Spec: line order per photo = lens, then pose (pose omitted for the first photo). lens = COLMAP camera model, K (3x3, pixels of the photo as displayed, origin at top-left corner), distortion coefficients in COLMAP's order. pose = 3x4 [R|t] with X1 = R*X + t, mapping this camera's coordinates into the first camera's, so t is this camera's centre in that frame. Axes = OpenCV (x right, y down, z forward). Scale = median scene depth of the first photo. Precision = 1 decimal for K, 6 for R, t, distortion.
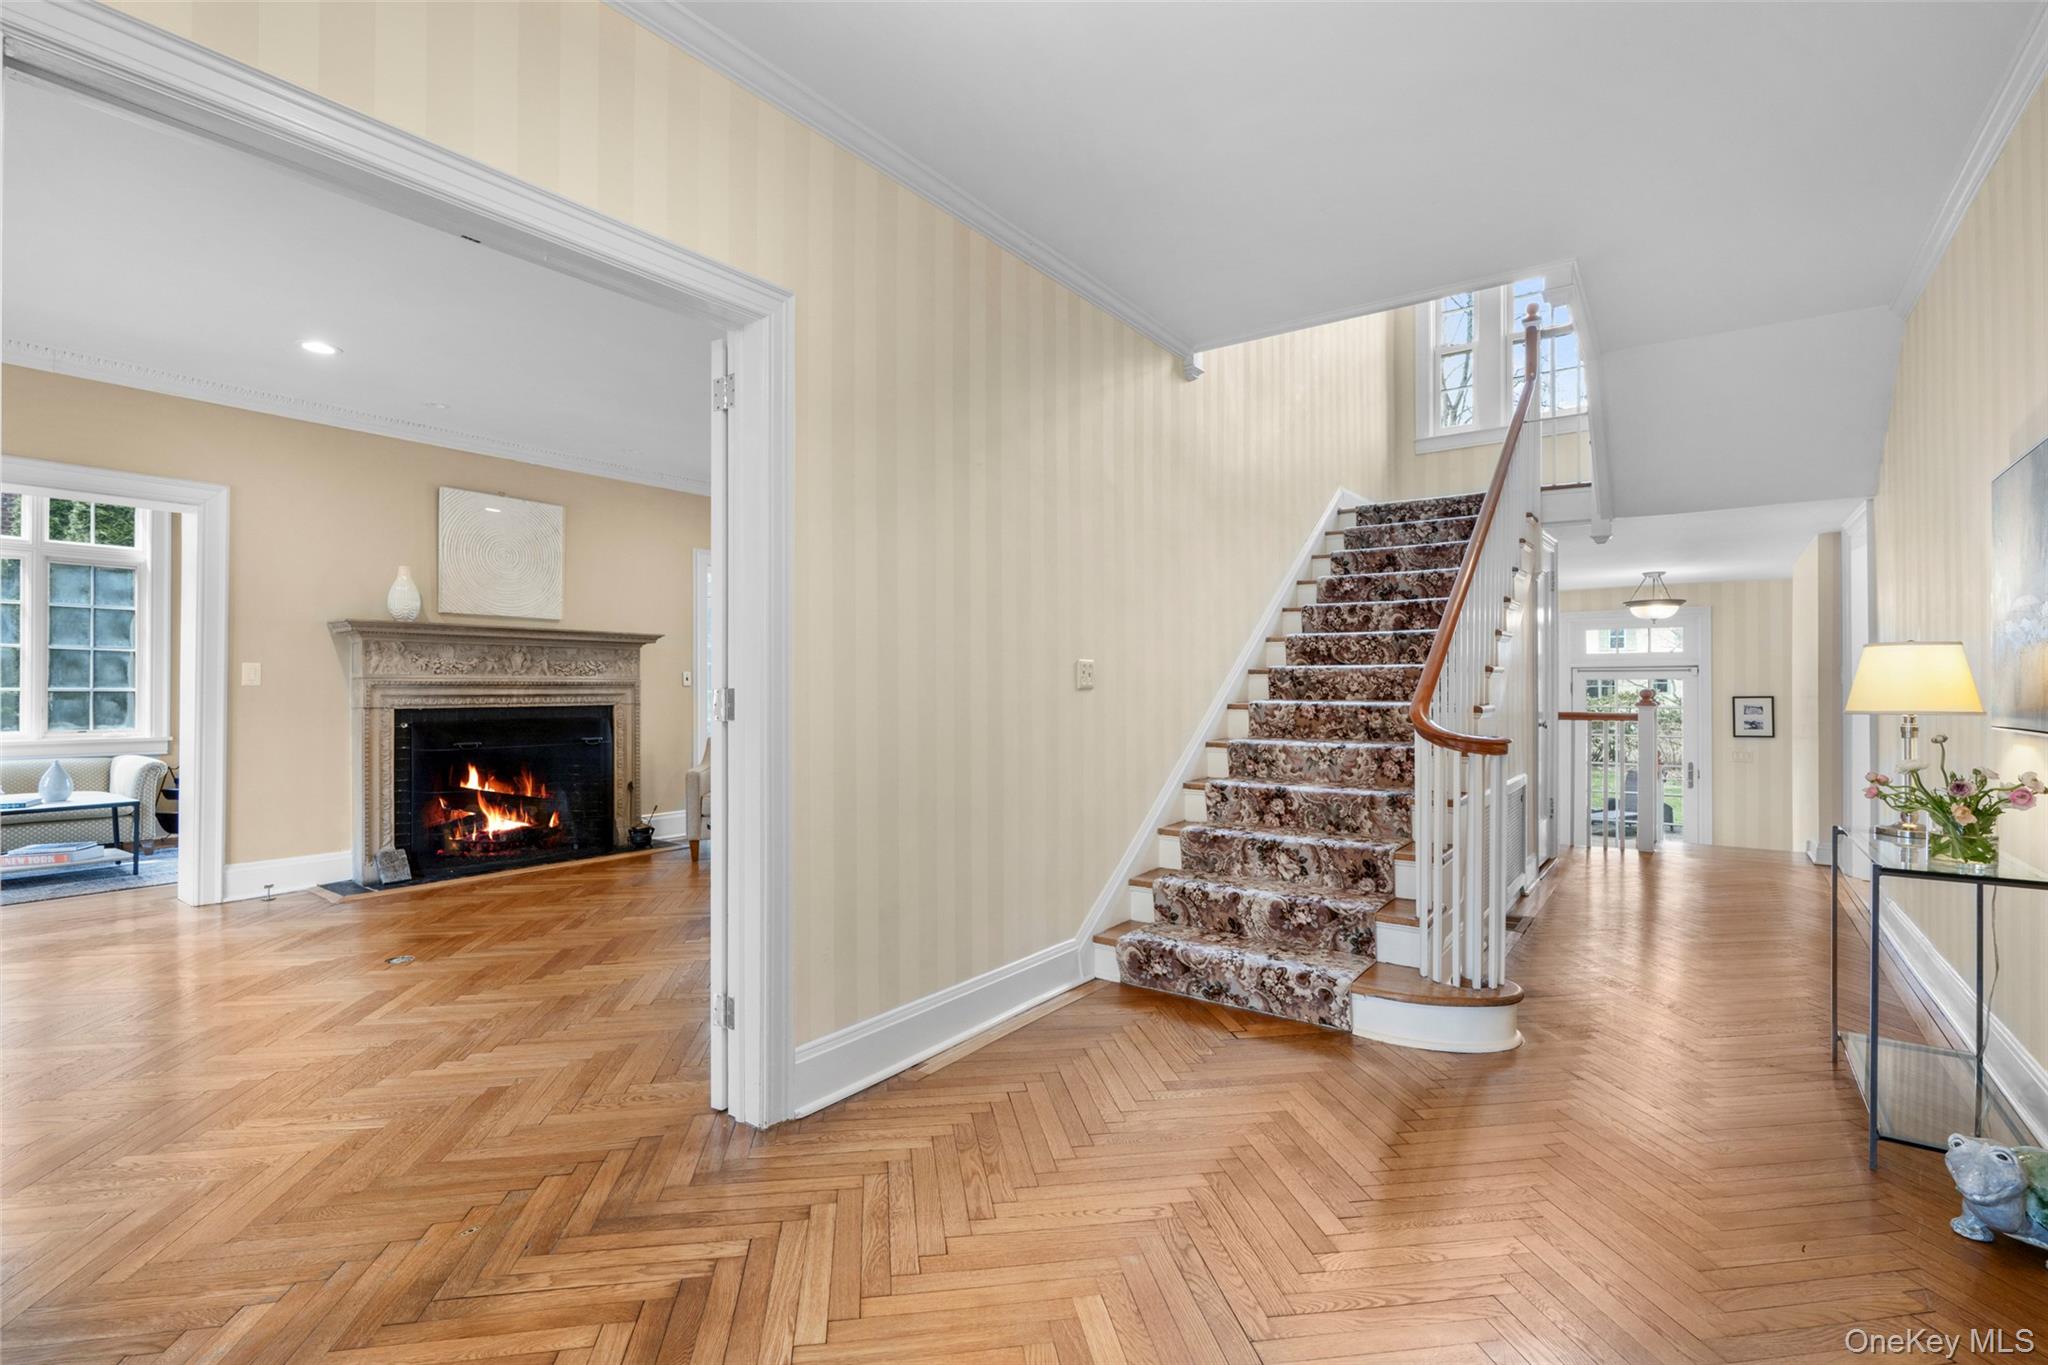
lens RADIAL K [[941.3, 0, 1015.7], [0, 941.3, 685.7], [0, 0, 1]] dist [-0.004075, -0.000598]
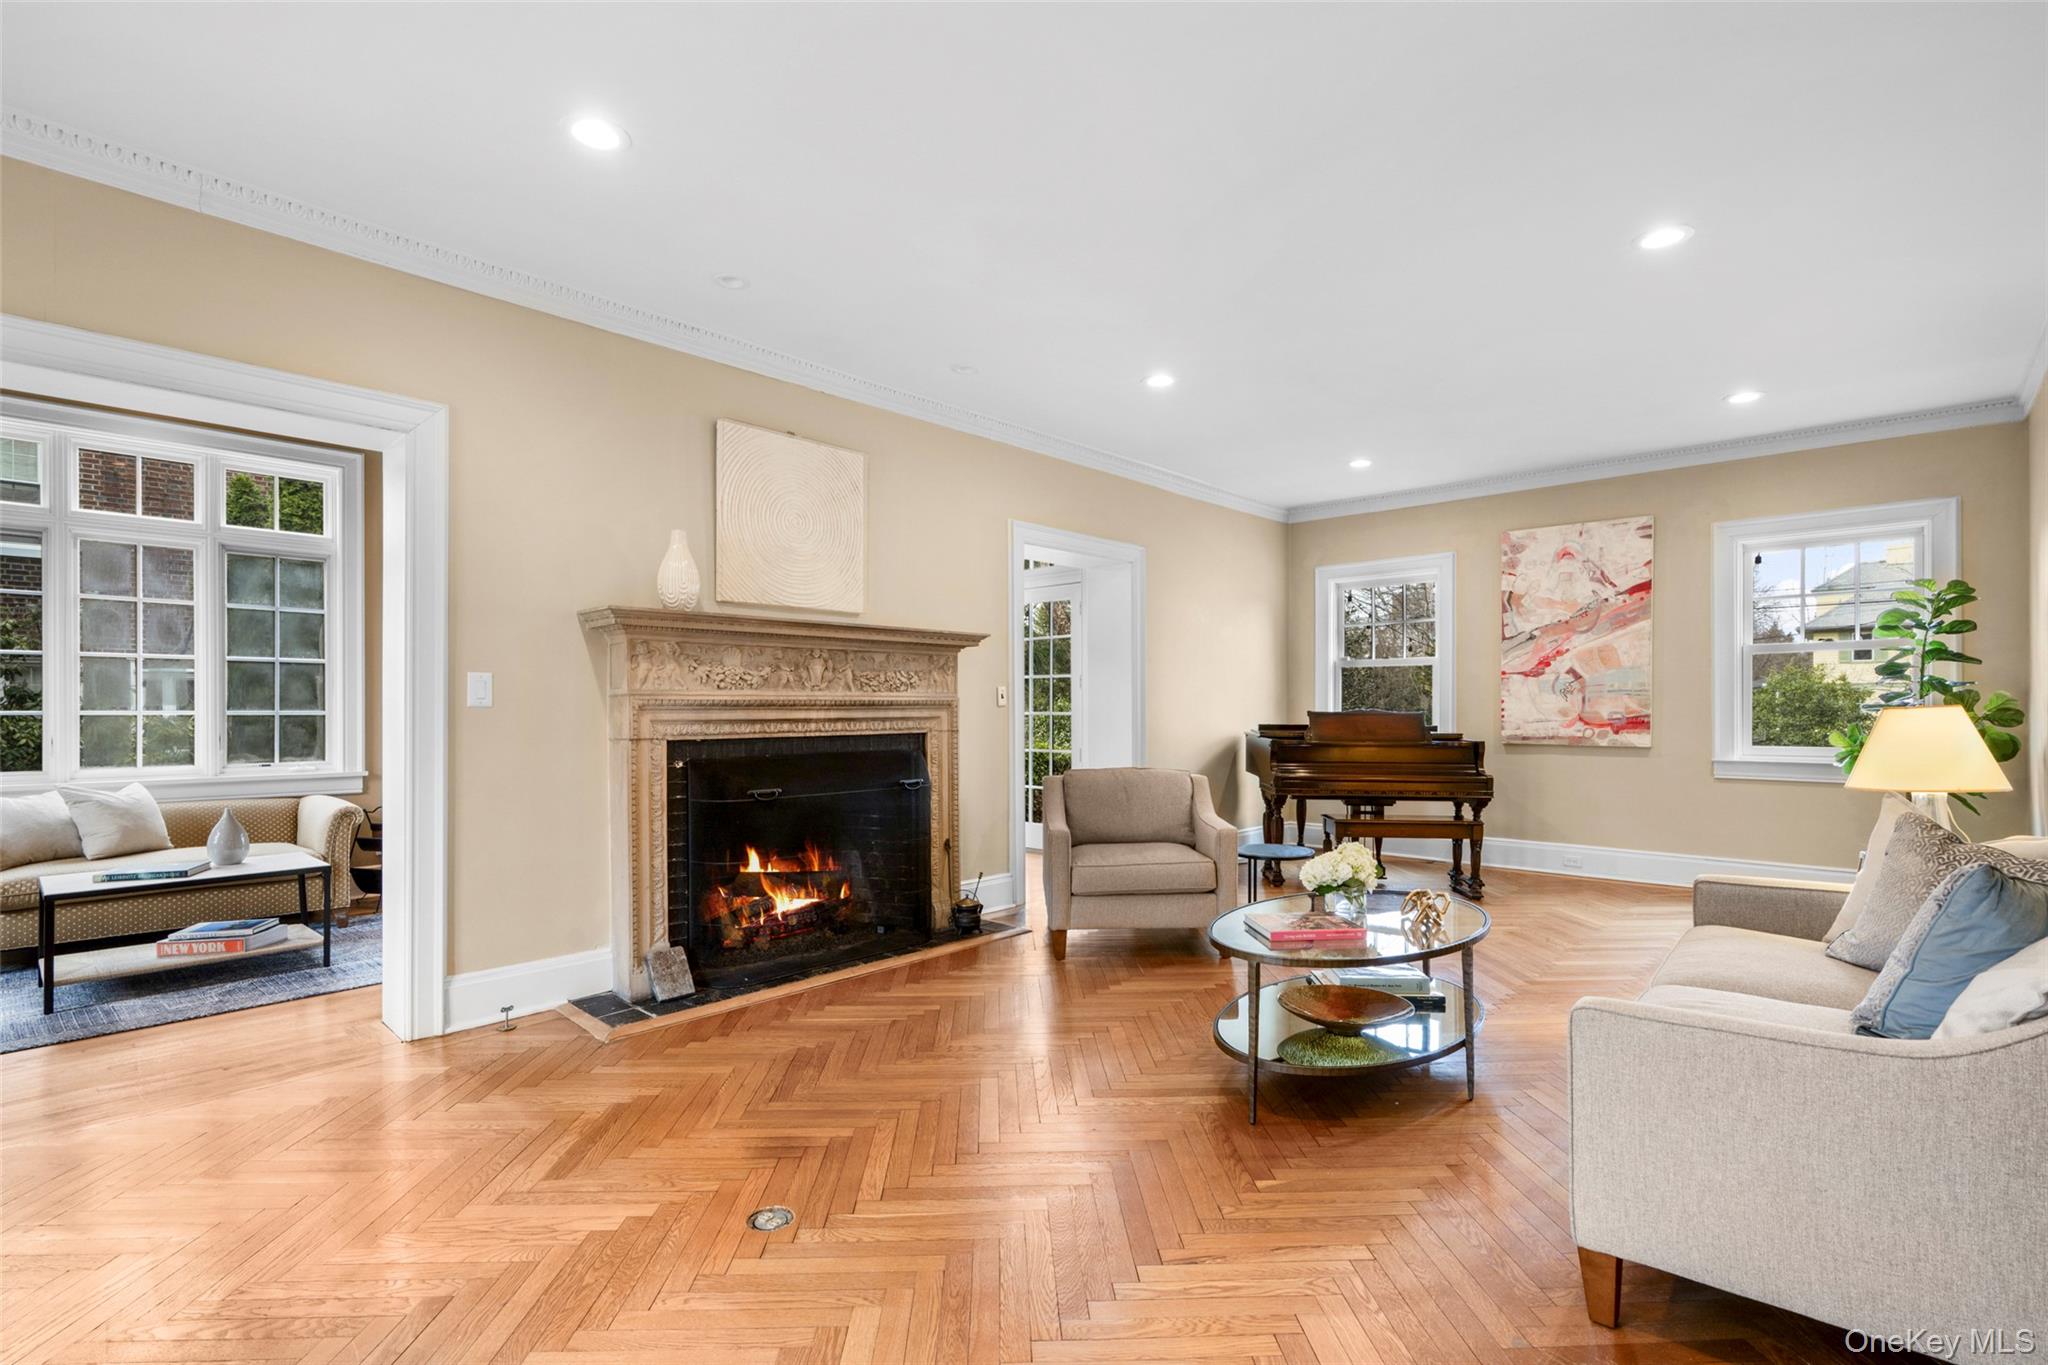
lens RADIAL K [[941.3, 0, 1006.0], [0, 941.3, 711.0], [0, 0, 1]] dist [-0.004075, -0.000598]
pose [[0.991551, -0.002866, -0.129686, -0.303204], [0.003547, 0.999981, 0.005016, 0.000791], [0.129669, -0.005434, 0.991542, 0.327340]]
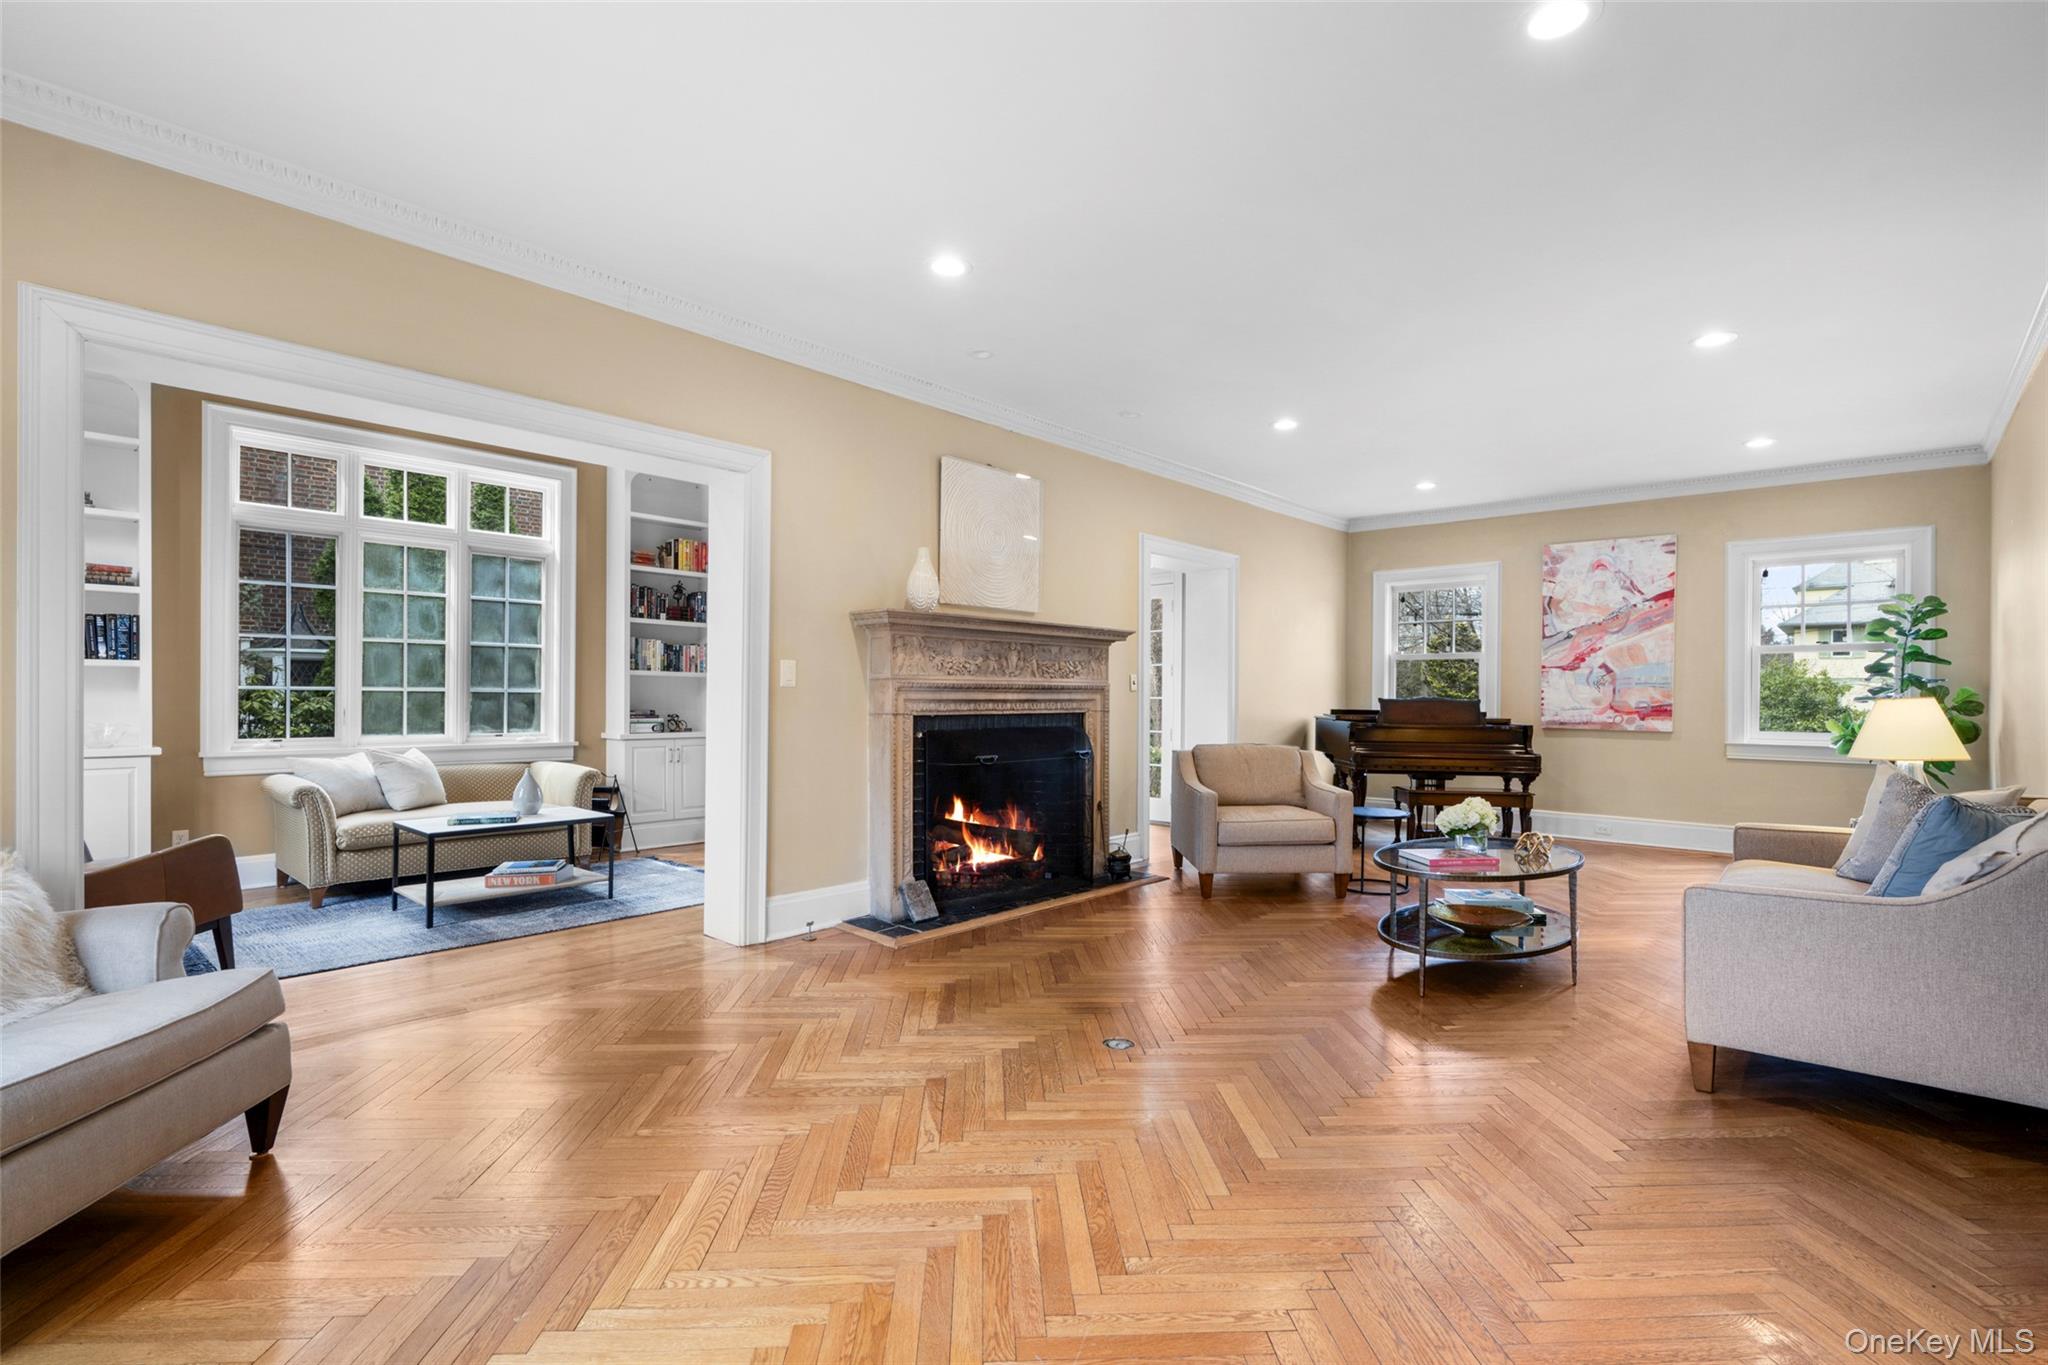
lens RADIAL K [[941.3, 0, 1004.2], [0, 941.3, 695.8], [0, 0, 1]] dist [-0.004075, -0.000598]
pose [[0.993193, 0.007321, -0.116253, -0.443038], [-0.006898, 0.999968, 0.004037, 0.002672], [0.116279, -0.003208, 0.993211, 0.148895]]
